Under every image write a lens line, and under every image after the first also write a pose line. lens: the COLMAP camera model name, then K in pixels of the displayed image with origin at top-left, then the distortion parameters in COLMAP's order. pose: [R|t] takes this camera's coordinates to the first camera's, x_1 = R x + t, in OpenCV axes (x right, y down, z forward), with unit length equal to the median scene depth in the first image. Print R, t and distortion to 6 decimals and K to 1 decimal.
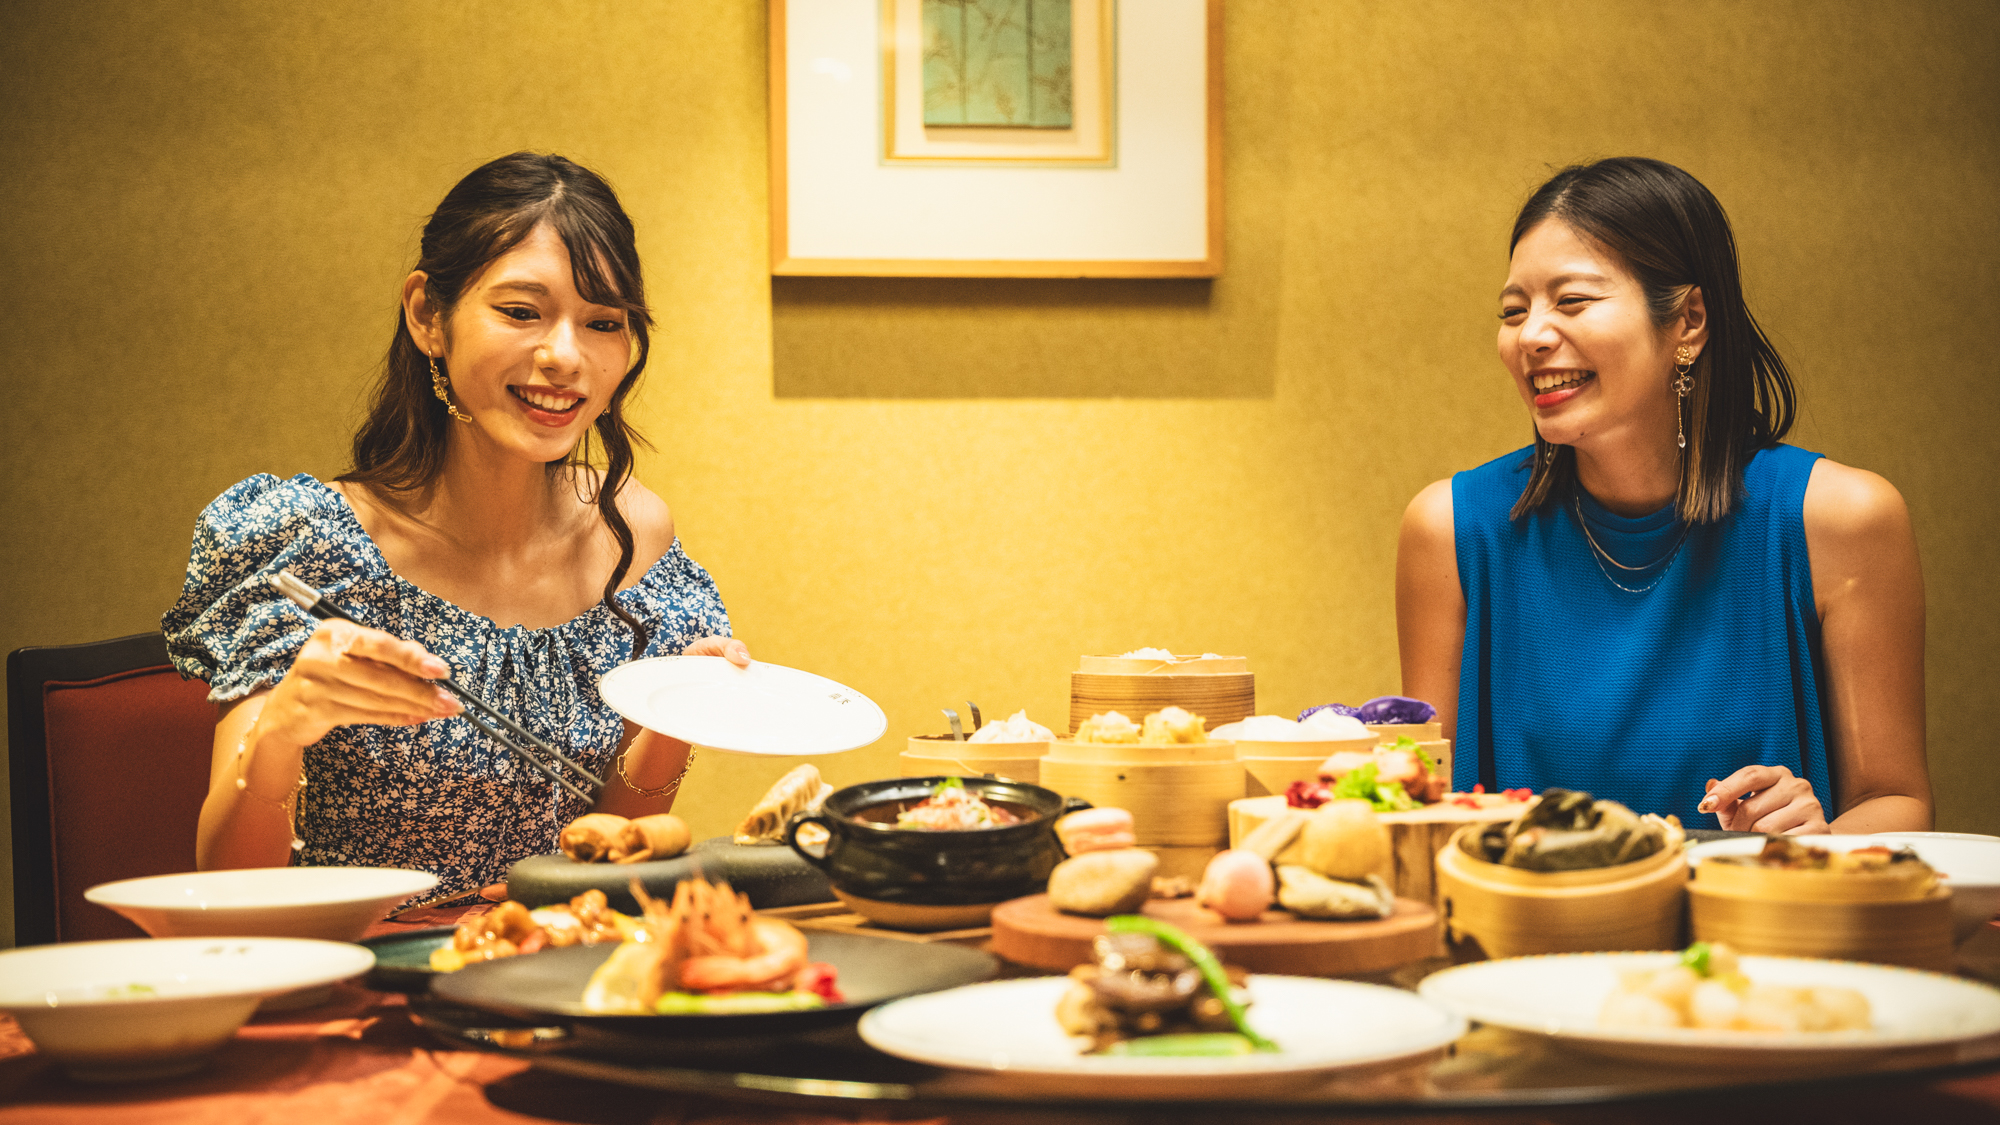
lens RADIAL K [[3024.9, 0, 1004.4], [0, 3024.9, 544.5], [0, 0, 1]] dist [0.154475, 0.000000]
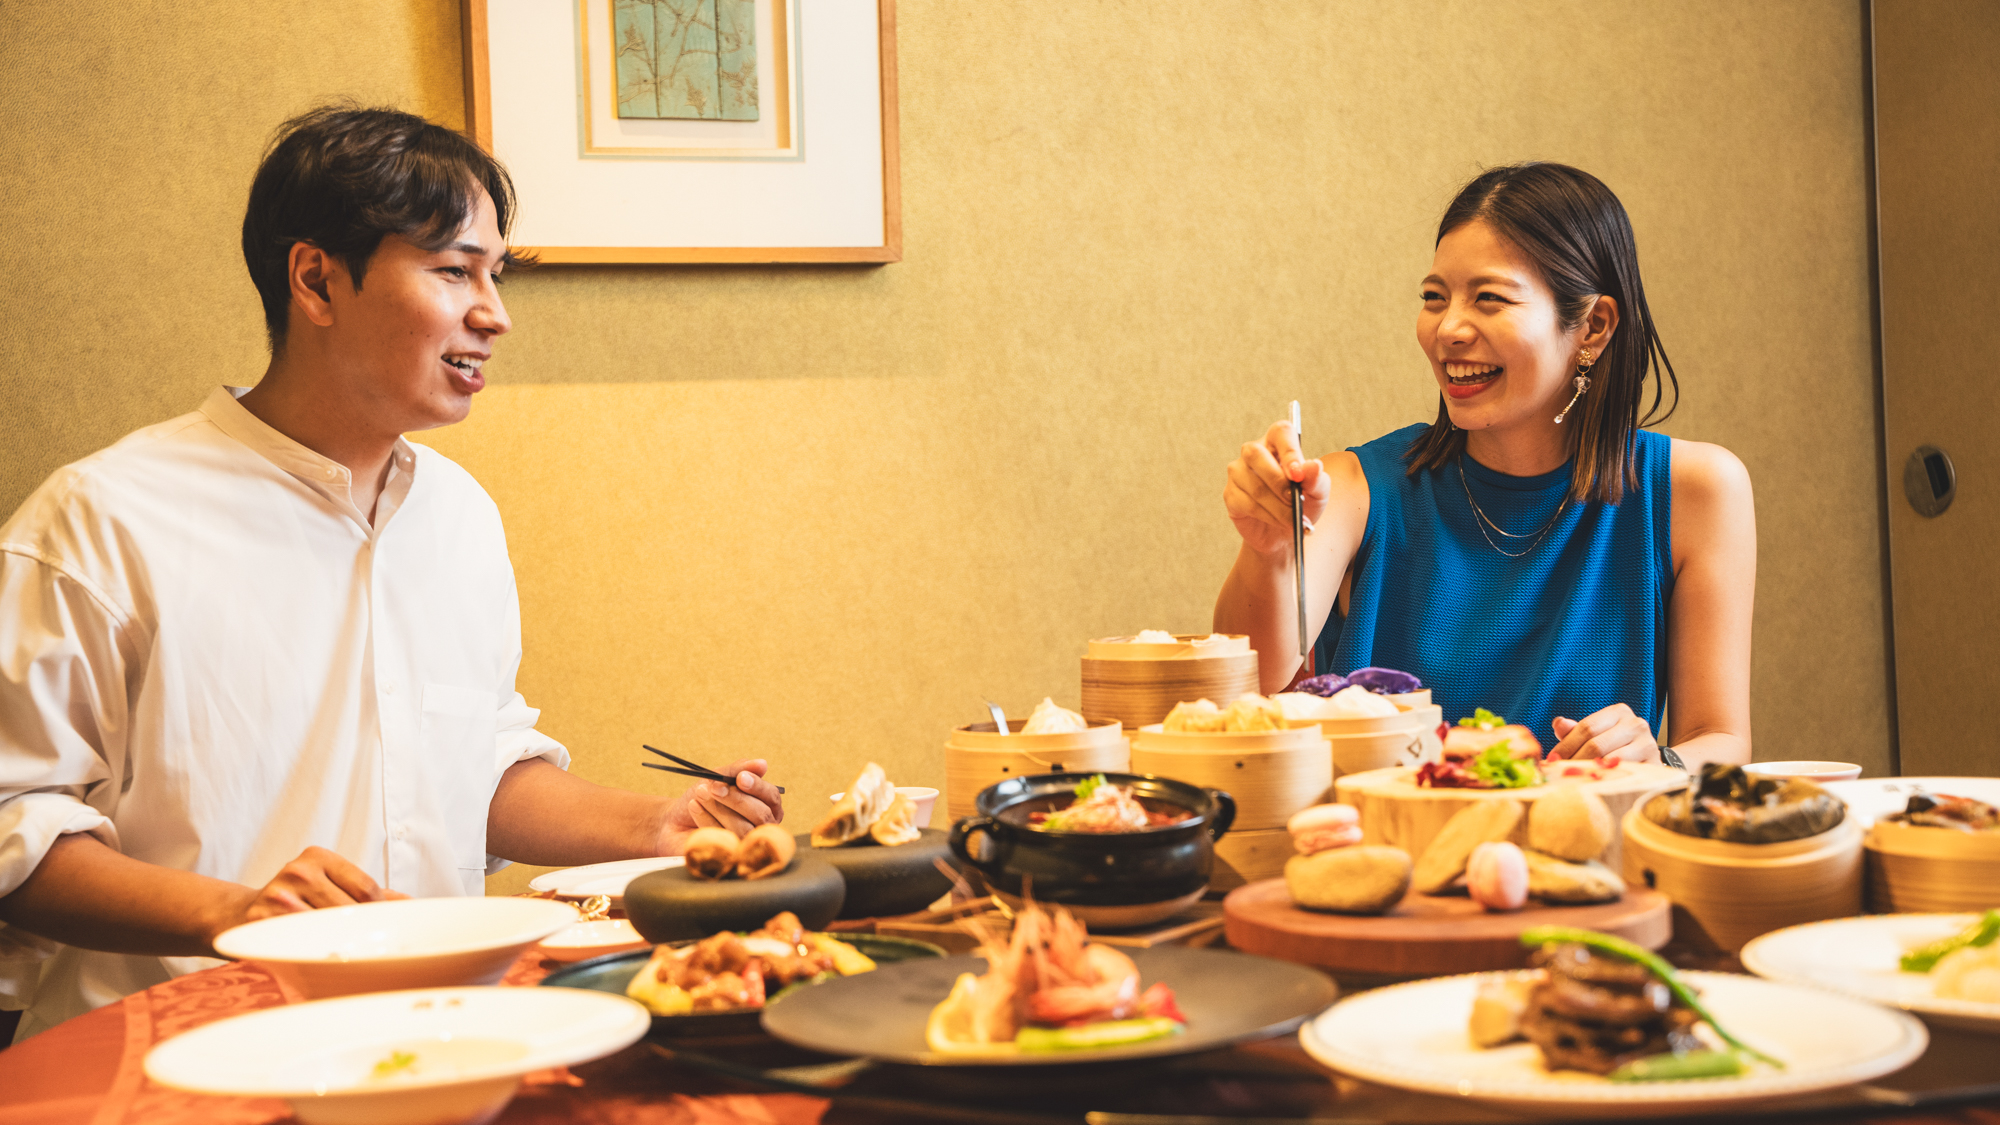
lens RADIAL K [[2680.0, 0, 994.9], [0, 2680.0, 557.9], [0, 0, 1]] dist [0.119907, 0.000000]
pose [[0.968839, -0.036421, 0.244997, -0.136401], [0.029720, 0.999078, 0.030993, -0.012605], [-0.245900, -0.022746, 0.969028, 0.071179]]
